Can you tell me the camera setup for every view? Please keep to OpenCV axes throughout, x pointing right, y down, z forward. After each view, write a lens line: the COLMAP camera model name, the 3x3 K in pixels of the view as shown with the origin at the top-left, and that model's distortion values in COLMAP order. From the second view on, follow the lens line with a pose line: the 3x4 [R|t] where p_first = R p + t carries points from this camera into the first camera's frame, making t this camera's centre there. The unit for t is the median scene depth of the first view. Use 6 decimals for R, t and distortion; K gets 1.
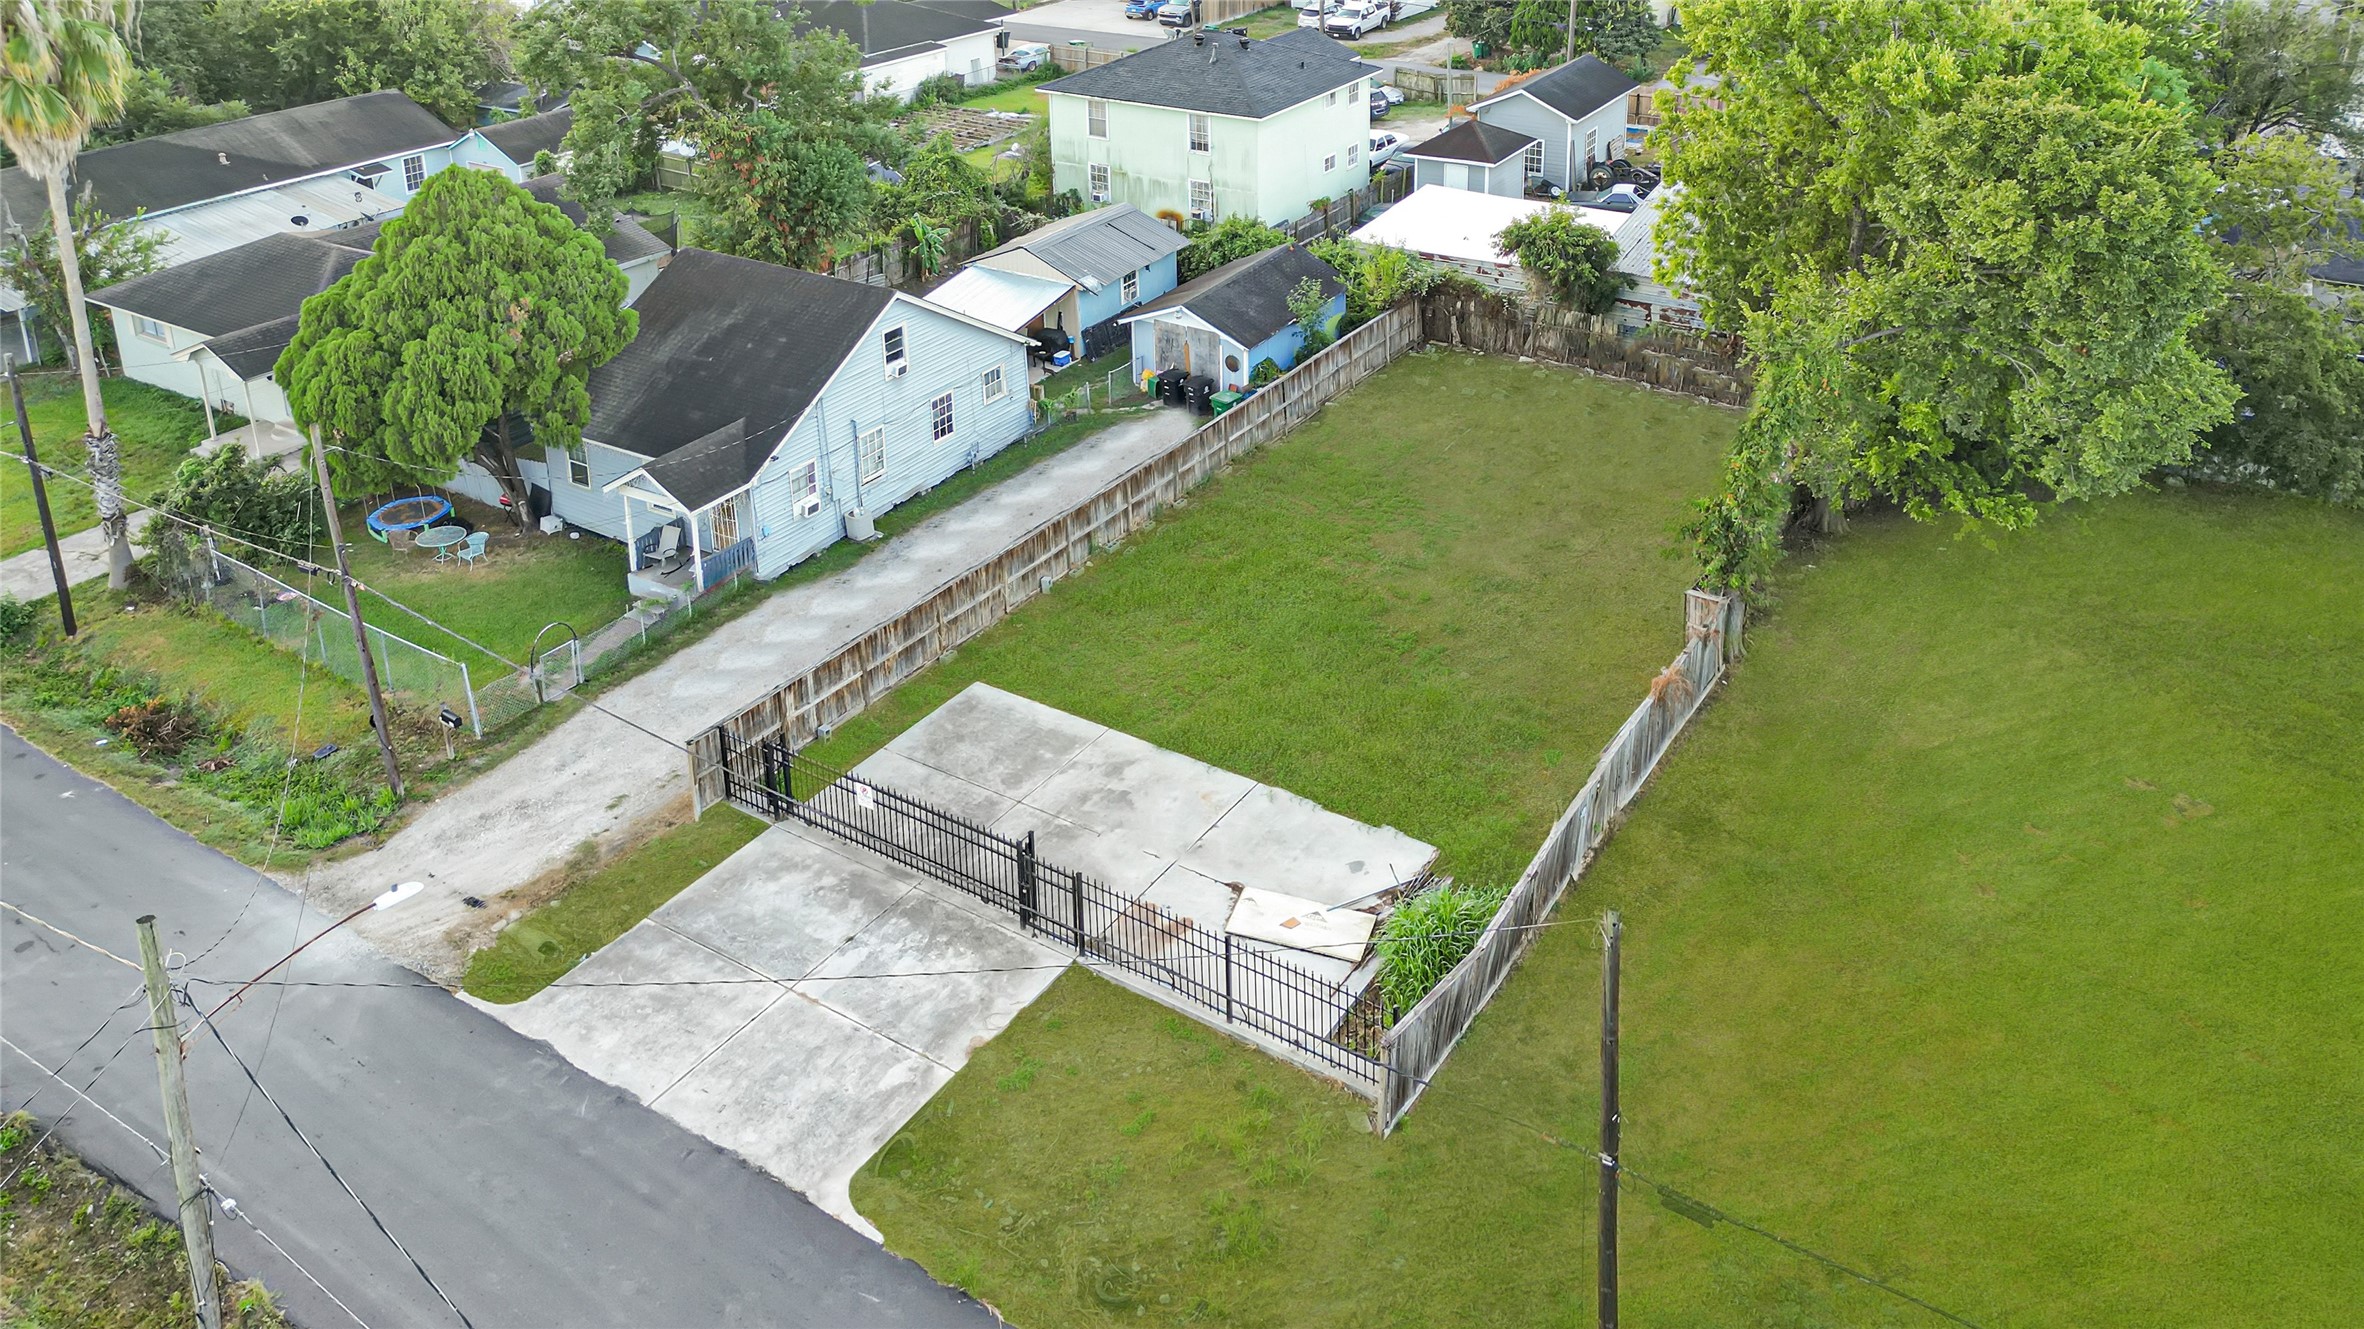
lens RADIAL K [[1600.9, 0, 1180.3], [0, 1600.9, 618.6], [0, 0, 1]] dist [0.057860, -0.050139]
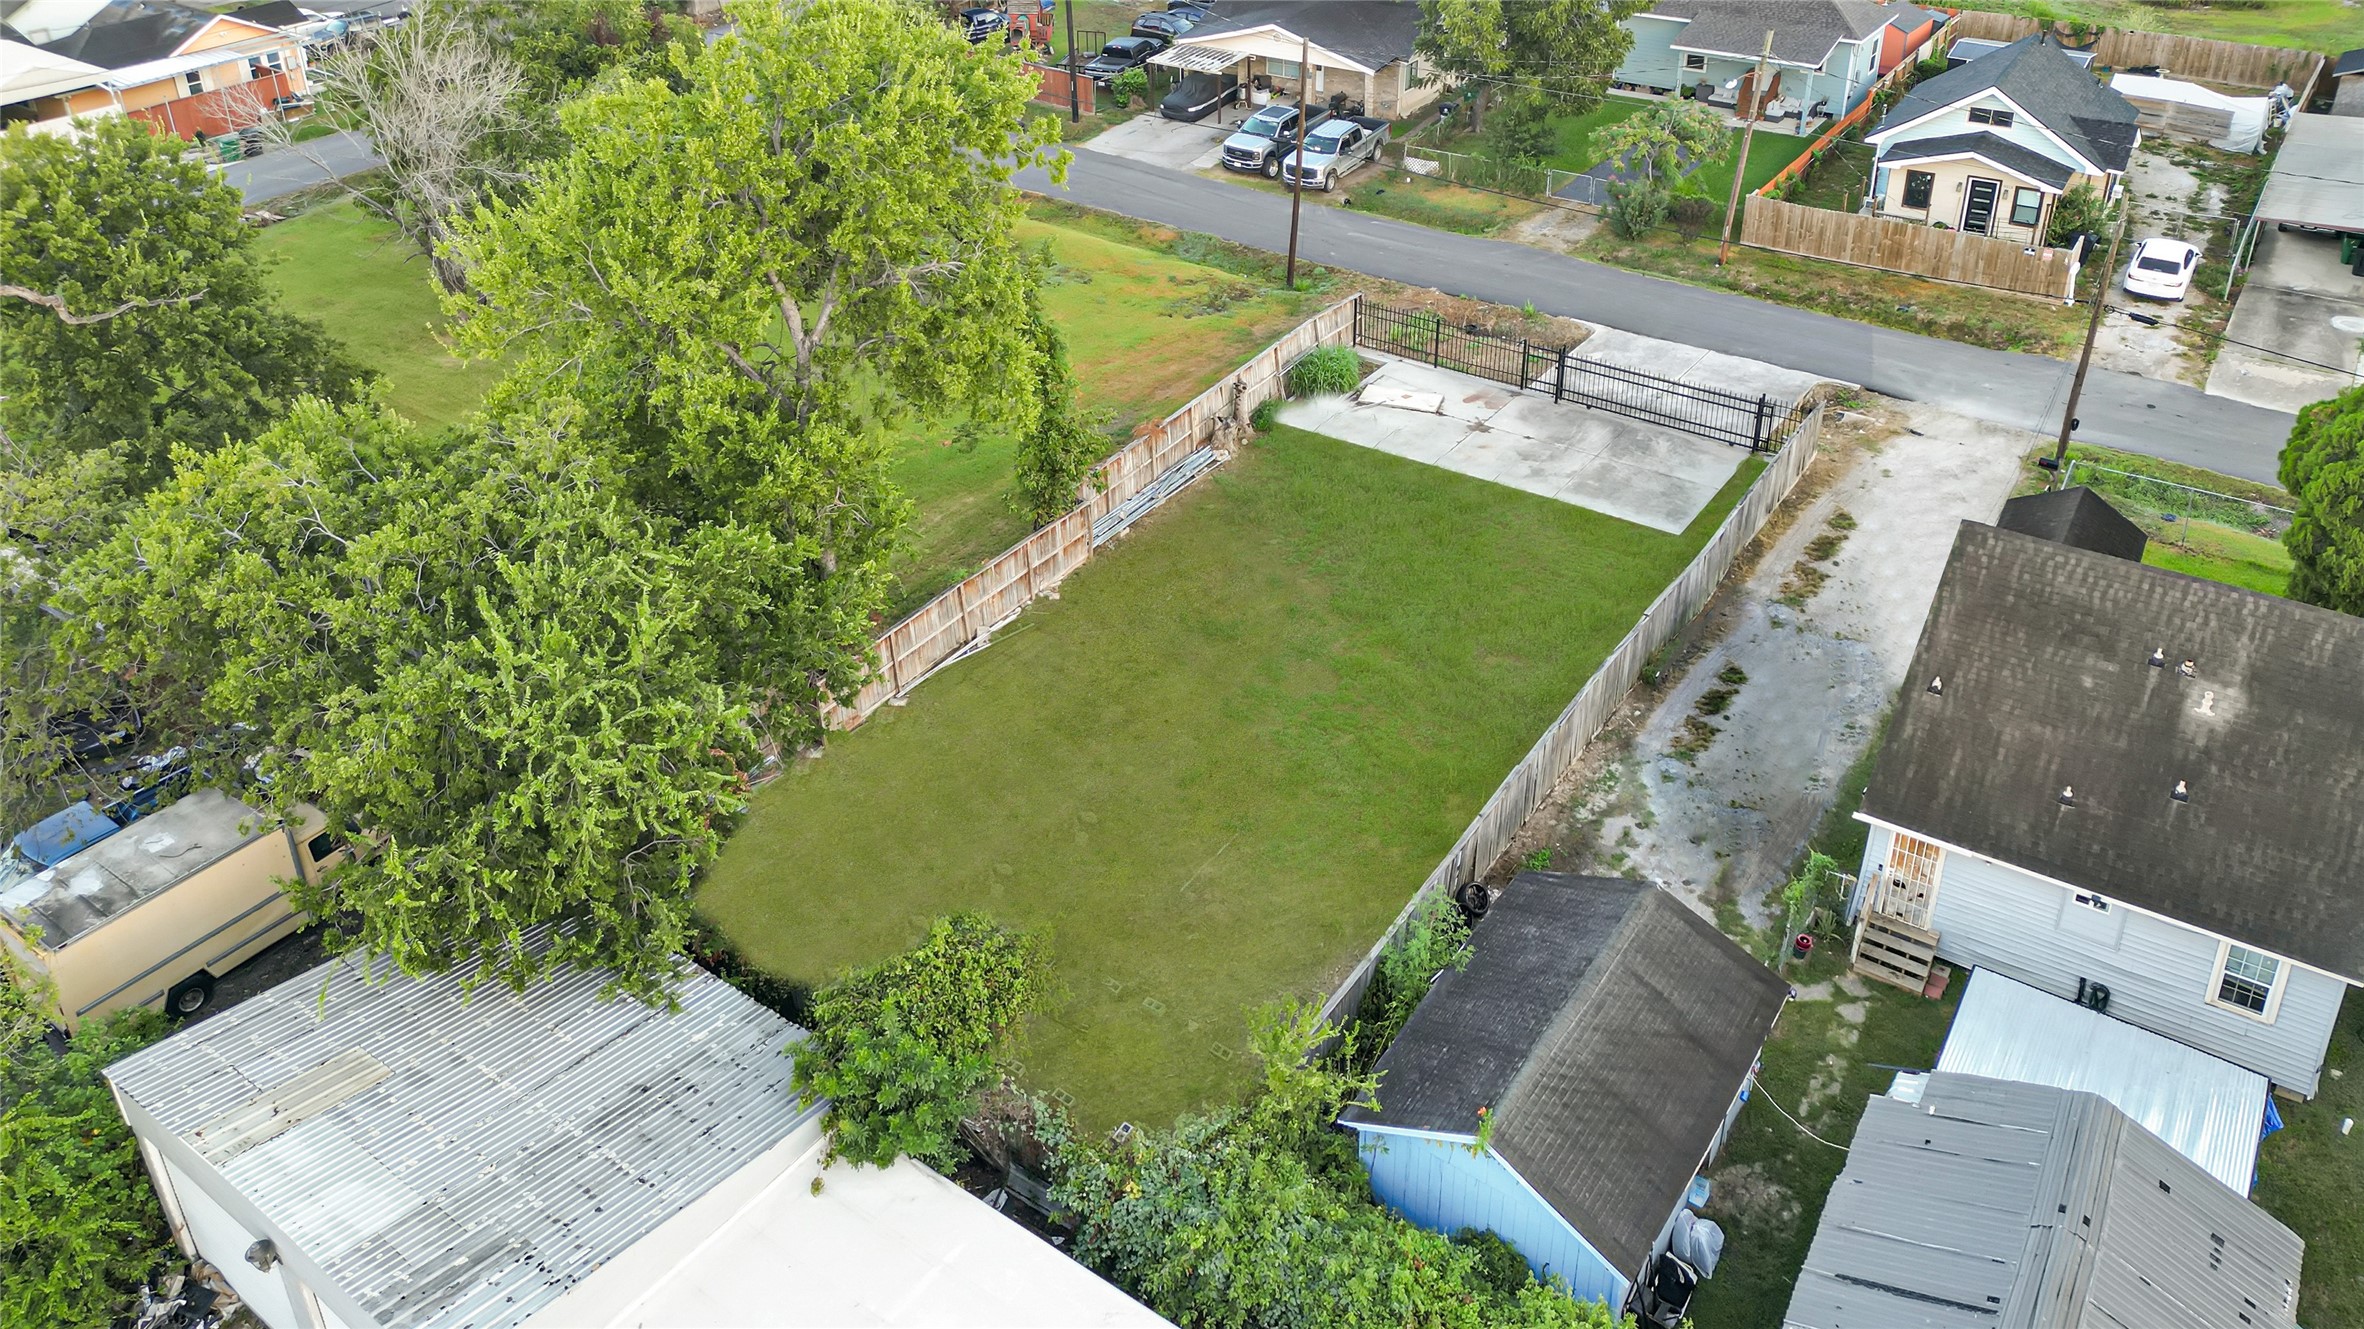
lens RADIAL K [[1600.9, 0, 1180.3], [0, 1600.9, 618.6], [0, 0, 1]] dist [0.057860, -0.050139]
pose [[-0.999234, -0.011216, 0.037480, 0.174182], [0.028484, 0.448156, 0.893501, -0.908444], [-0.026819, 0.893885, -0.447494, 1.437420]]
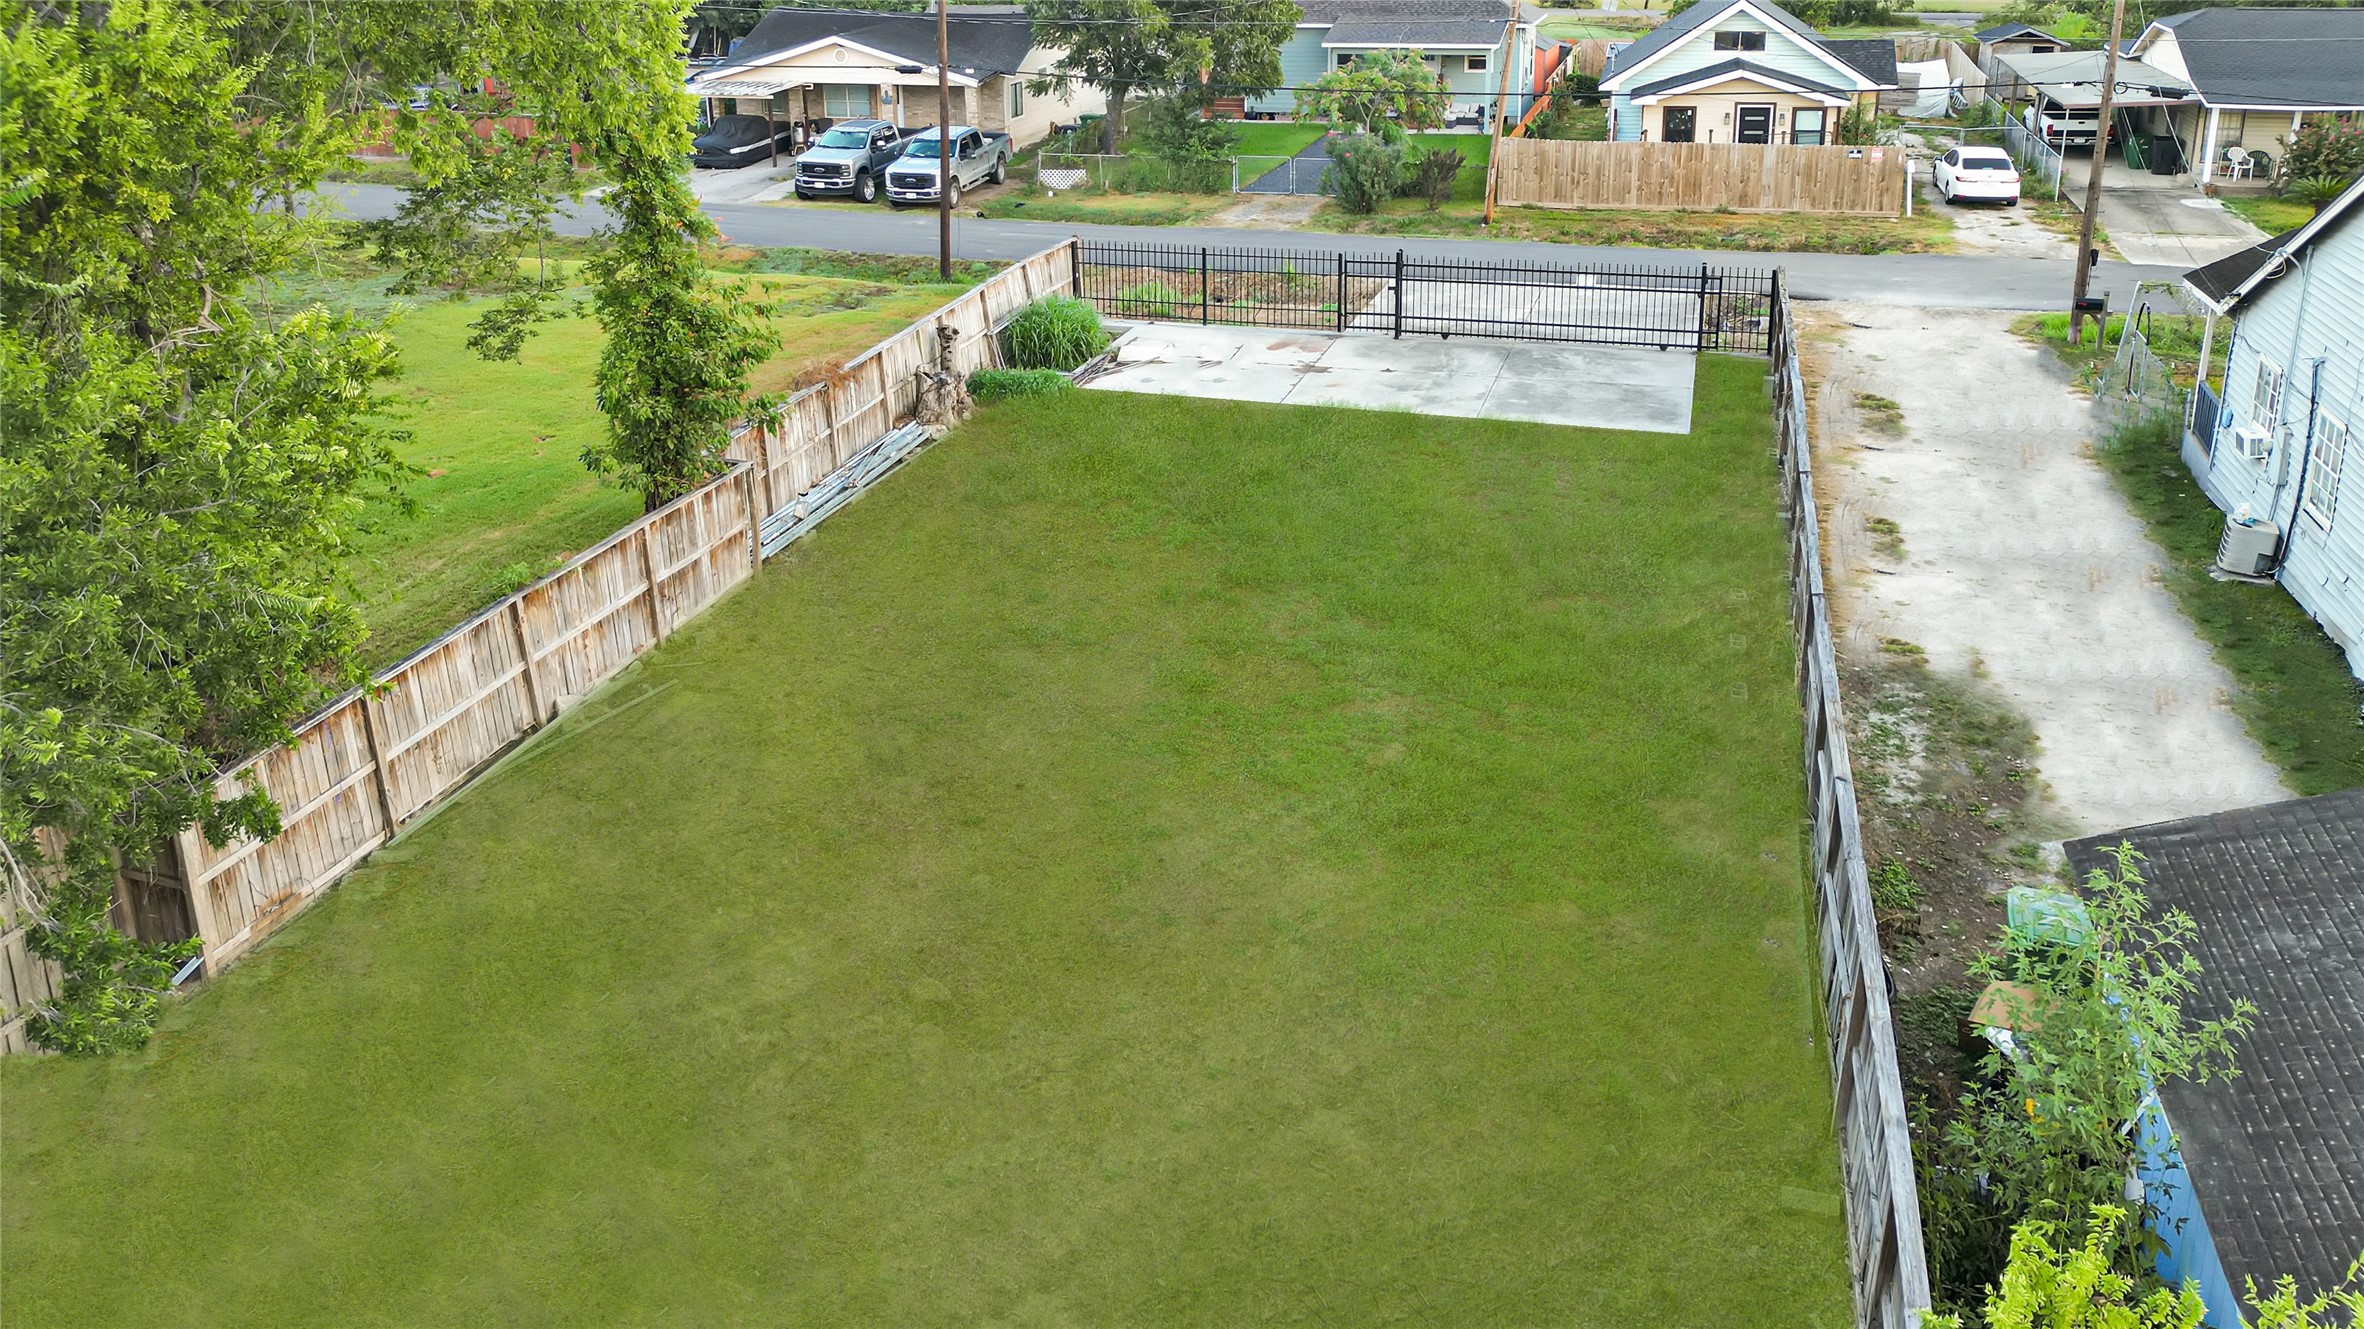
lens RADIAL K [[1693.2, 0, 1202.7], [0, 1693.2, 534.0], [0, 0, 1]] dist [0.046906, -0.032726]
pose [[-0.955683, 0.108446, -0.273695, 0.288699], [-0.141155, 0.647053, 0.749264, -0.454037], [0.258350, 0.754693, -0.603071, 1.317627]]
